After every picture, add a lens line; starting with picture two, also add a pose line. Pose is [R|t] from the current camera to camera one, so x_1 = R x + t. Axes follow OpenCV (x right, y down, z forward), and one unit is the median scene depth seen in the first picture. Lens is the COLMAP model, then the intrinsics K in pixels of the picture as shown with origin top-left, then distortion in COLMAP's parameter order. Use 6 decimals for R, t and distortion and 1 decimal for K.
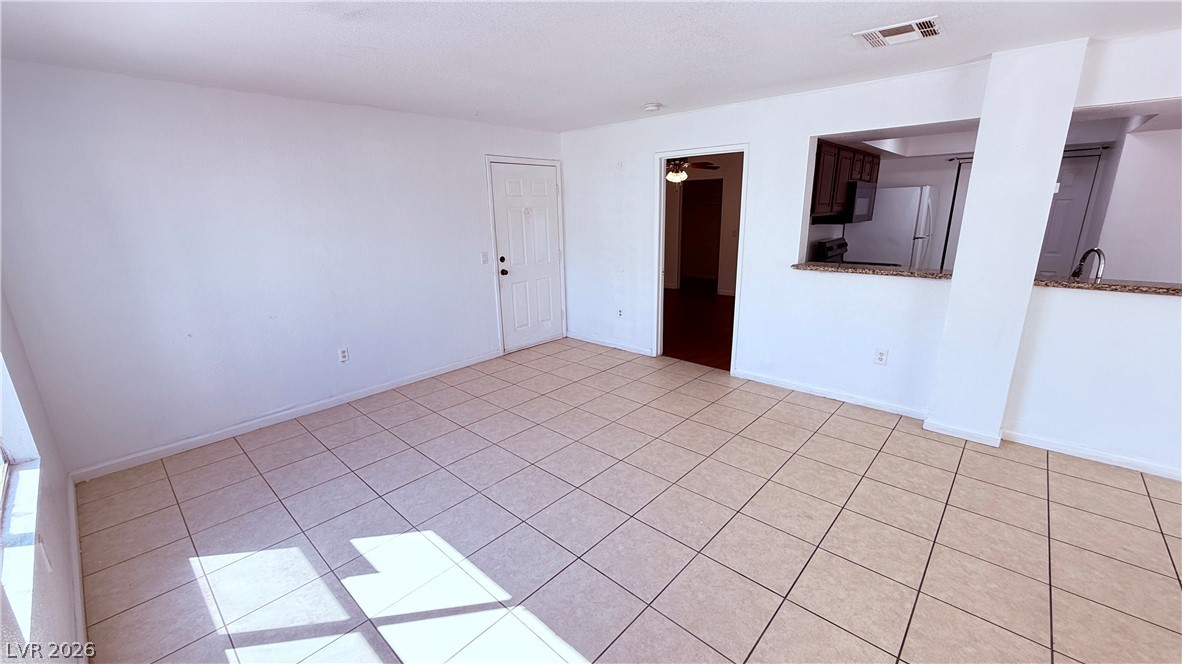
lens RADIAL K [[470.9, 0, 587.7], [0, 470.9, 334.3], [0, 0, 1]] dist [-0.000331, 0.000131]
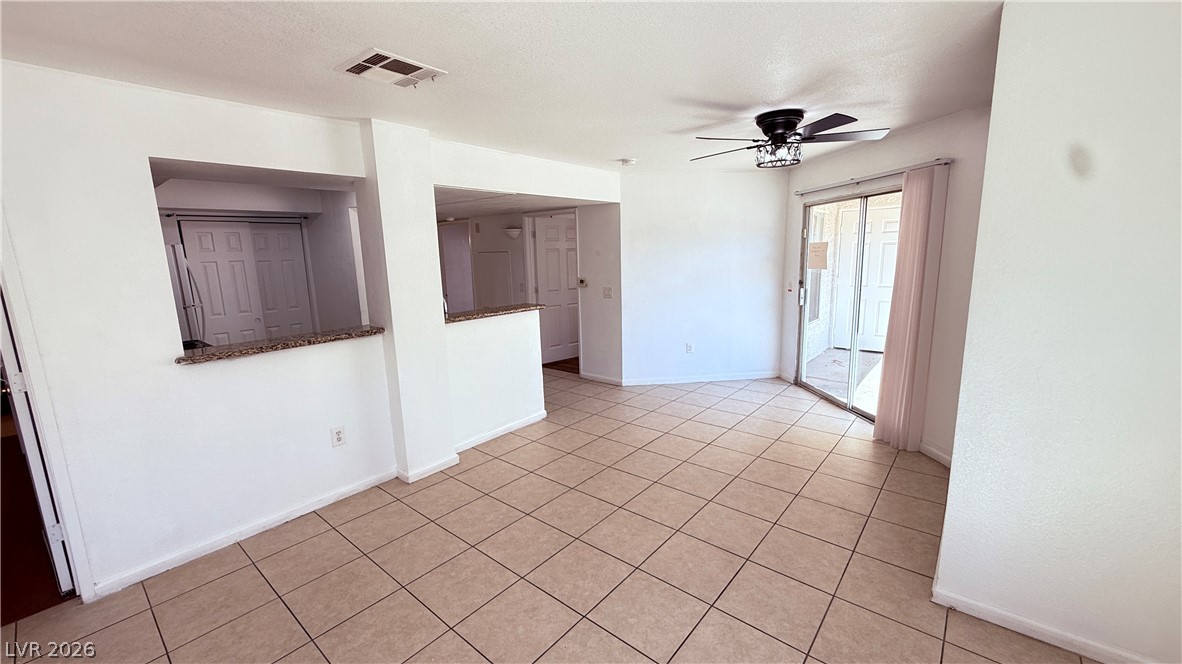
lens RADIAL K [[470.9, 0, 592.6], [0, 470.9, 334.7], [0, 0, 1]] dist [-0.000331, 0.000131]
pose [[-0.047581, -0.156031, 0.986606, -0.208426], [0.290593, 0.942839, 0.163124, -0.132507], [-0.955663, 0.294462, 0.000481, 0.519375]]
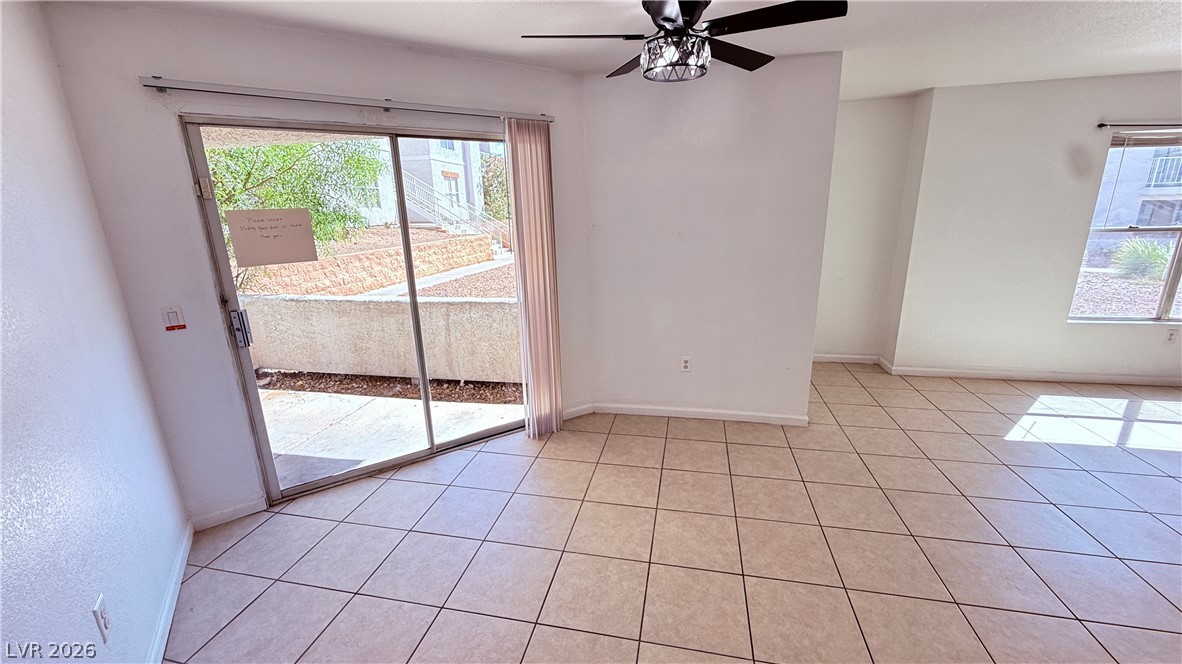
lens RADIAL K [[470.9, 0, 590.6], [0, 470.9, 333.7], [0, 0, 1]] dist [-0.000331, 0.000131]
pose [[-0.861190, 0.171725, -0.478395, 1.101386], [-0.091525, 0.873423, 0.478284, -0.176719], [0.499975, 0.455678, -0.736466, 0.608173]]
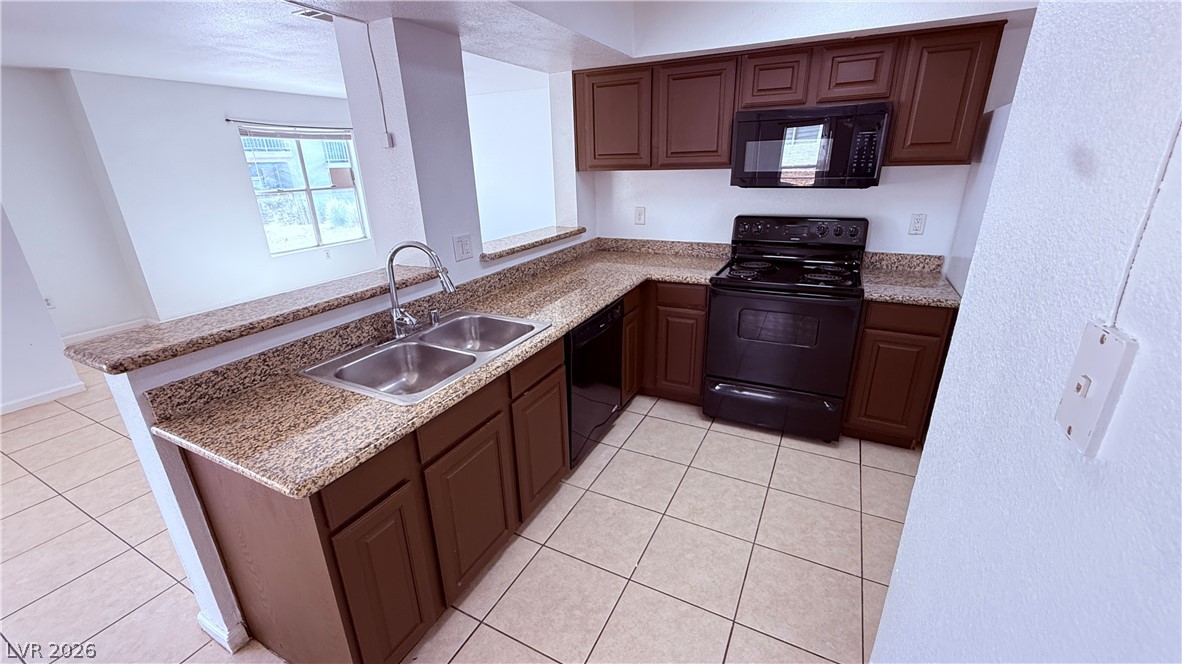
lens RADIAL K [[470.9, 0, 589.3], [0, 470.9, 334.2], [0, 0, 1]] dist [-0.000331, 0.000131]
pose [[0.265527, 0.350169, -0.898263, 1.445065], [-0.238880, 0.926551, 0.290584, -0.260984], [0.934041, 0.137419, 0.329673, 0.866639]]
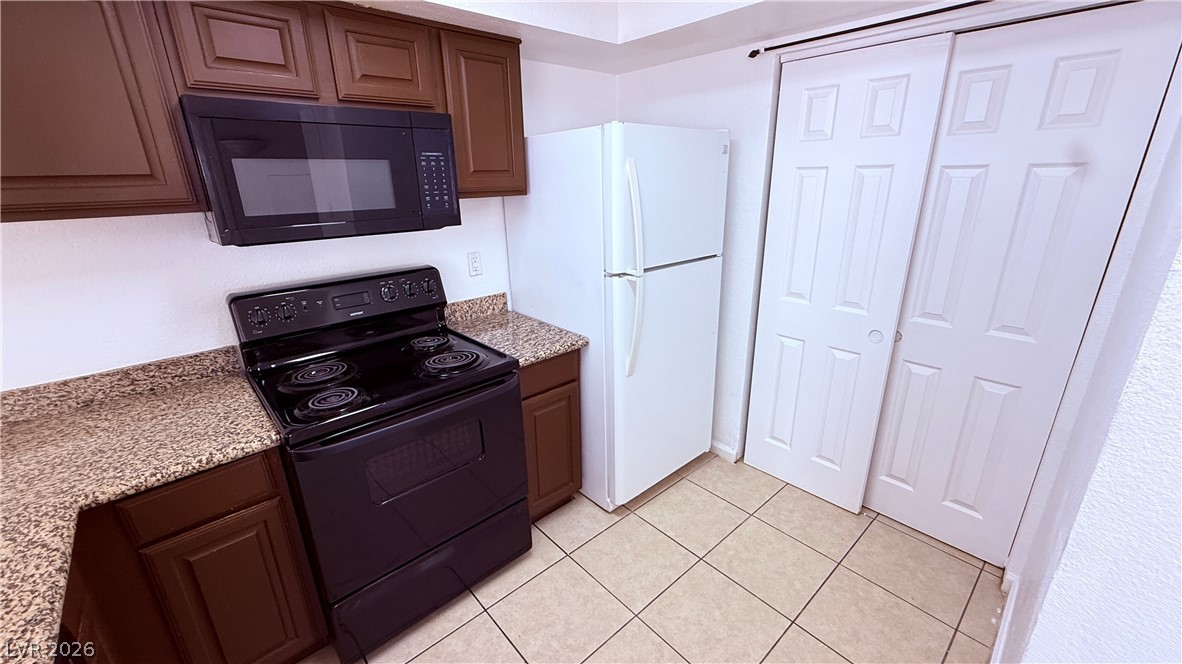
lens RADIAL K [[470.9, 0, 591.2], [0, 470.9, 333.7], [0, 0, 1]] dist [-0.000331, 0.000131]
pose [[0.996035, 0.033812, -0.082281, 1.060897], [-0.029065, 0.997881, 0.058212, -0.277202], [0.084075, -0.055590, 0.994908, 0.946674]]
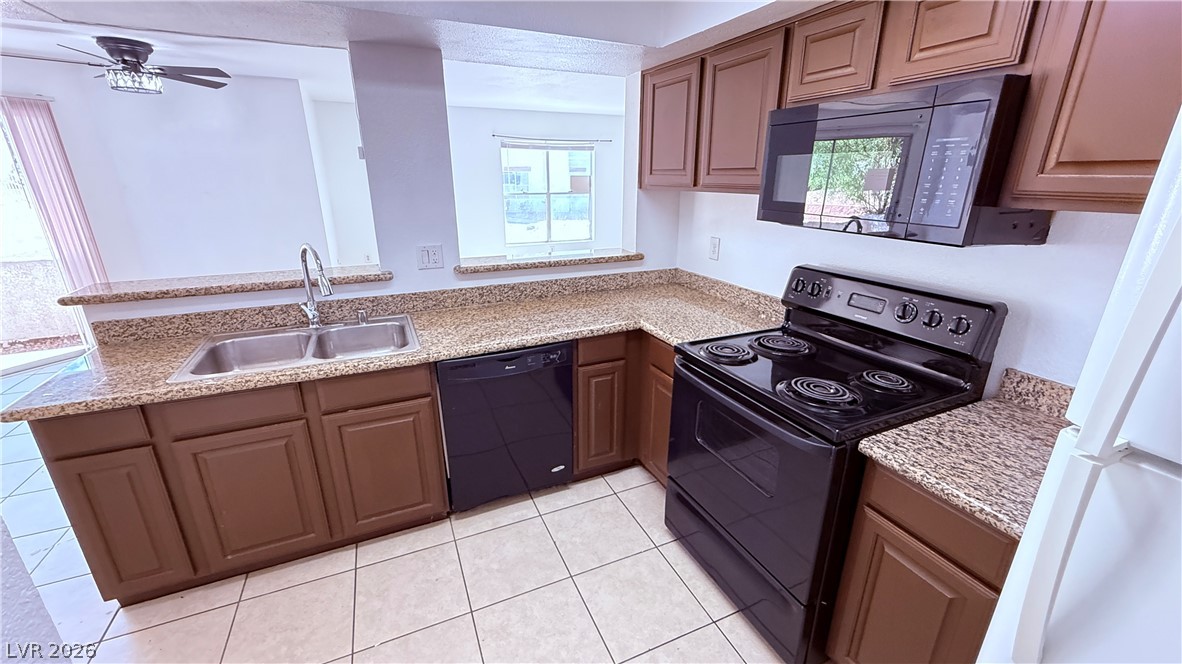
lens RADIAL K [[470.9, 0, 590.1], [0, 470.9, 334.5], [0, 0, 1]] dist [-0.000331, 0.000131]
pose [[-0.392161, 0.317689, -0.863298, 1.290356], [-0.238745, 0.871165, 0.429037, -0.385019], [0.888375, 0.374360, -0.265790, 1.321005]]
